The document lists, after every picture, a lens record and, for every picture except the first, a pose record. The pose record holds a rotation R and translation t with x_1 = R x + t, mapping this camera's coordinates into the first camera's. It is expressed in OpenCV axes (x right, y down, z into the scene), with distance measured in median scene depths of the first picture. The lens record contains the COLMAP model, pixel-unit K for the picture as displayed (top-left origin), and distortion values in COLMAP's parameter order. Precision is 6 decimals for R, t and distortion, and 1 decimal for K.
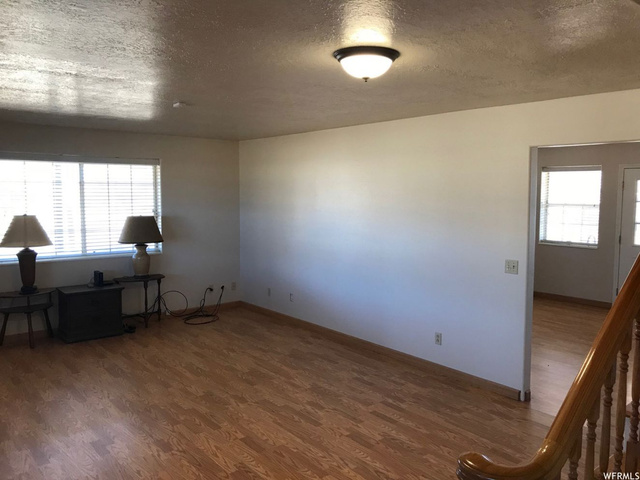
lens RADIAL K [[517.7, 0, 320.0], [0, 517.7, 240.0], [0, 0, 1]] dist [0.047222, -0.061766]
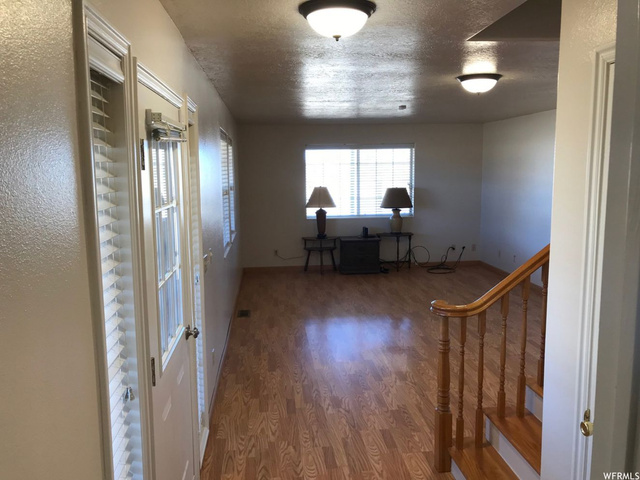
lens RADIAL K [[517.7, 0, 320.0], [0, 517.7, 240.0], [0, 0, 1]] dist [0.047222, -0.061766]
pose [[0.834334, 0.059191, -0.548073, 0.244648], [-0.032321, 0.997761, 0.058555, 0.017631], [0.550311, -0.031140, 0.834379, -0.235355]]
